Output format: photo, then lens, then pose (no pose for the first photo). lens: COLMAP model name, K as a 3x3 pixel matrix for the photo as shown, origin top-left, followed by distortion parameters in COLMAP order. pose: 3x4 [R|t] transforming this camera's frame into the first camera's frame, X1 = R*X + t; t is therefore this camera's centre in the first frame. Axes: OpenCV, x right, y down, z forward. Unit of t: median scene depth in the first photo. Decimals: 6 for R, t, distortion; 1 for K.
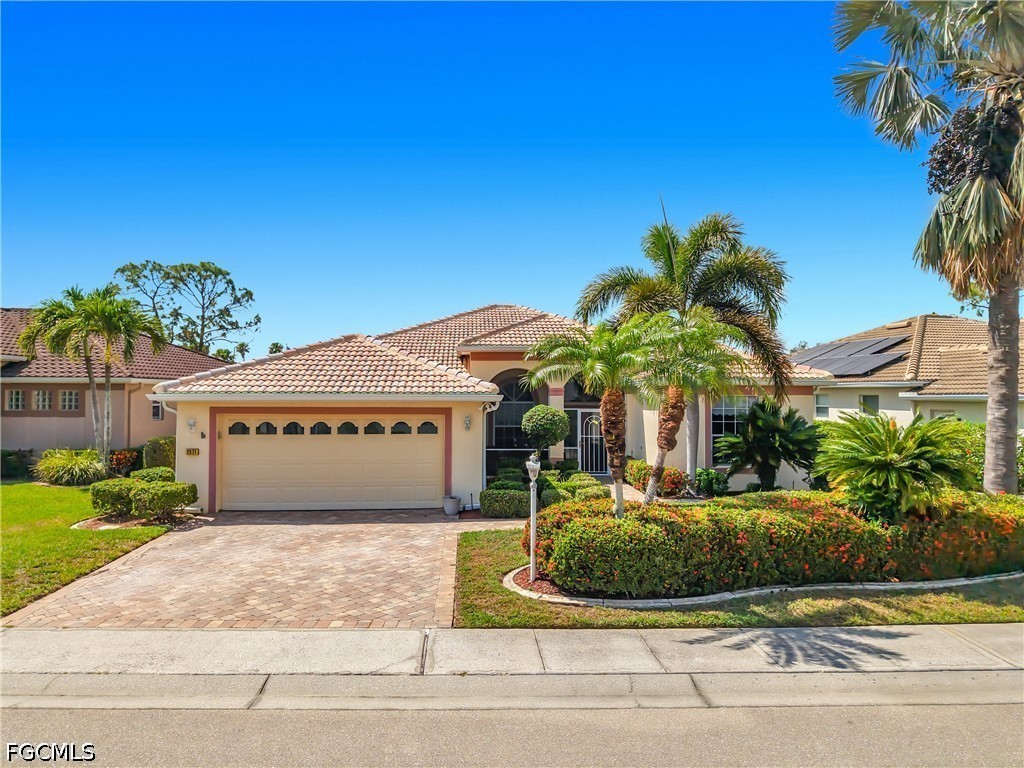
lens RADIAL K [[718.3, 0, 512.0], [0, 718.3, 384.0], [0, 0, 1]] dist [-0.000087, -0.001310]
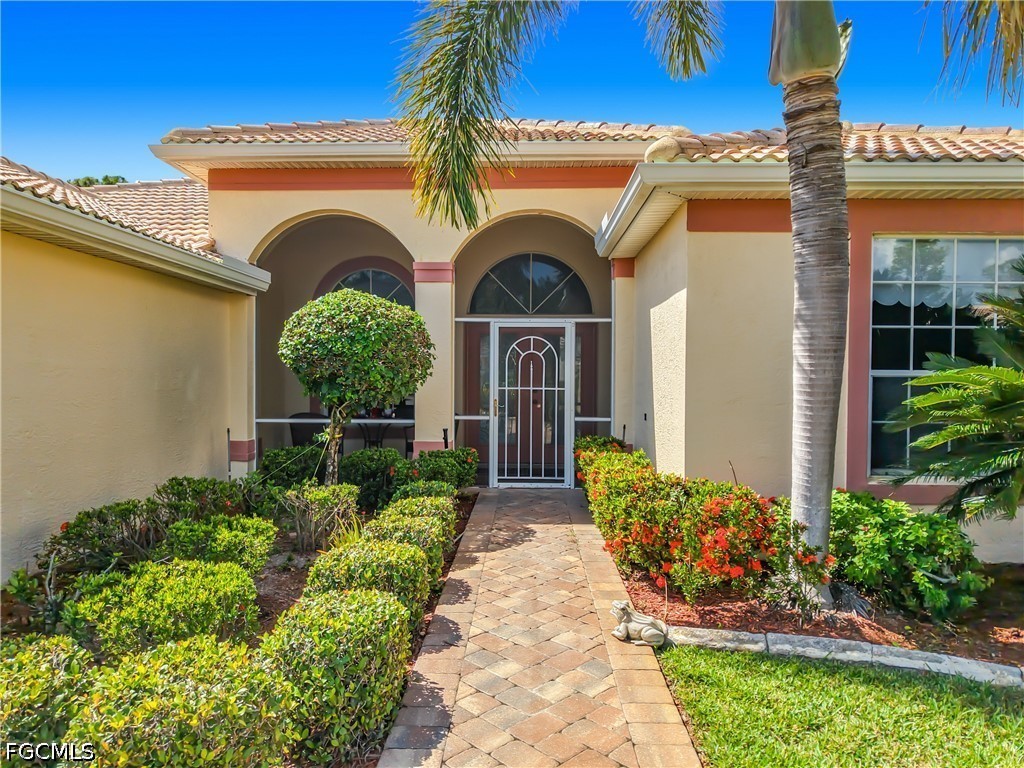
lens RADIAL K [[718.3, 0, 512.0], [0, 718.3, 384.0], [0, 0, 1]] dist [-0.000087, -0.001310]
pose [[0.996023, 0.003191, -0.089042, 0.156849], [-0.000726, 0.999616, 0.027695, 0.067353], [0.089096, -0.027520, 0.995643, 0.689493]]
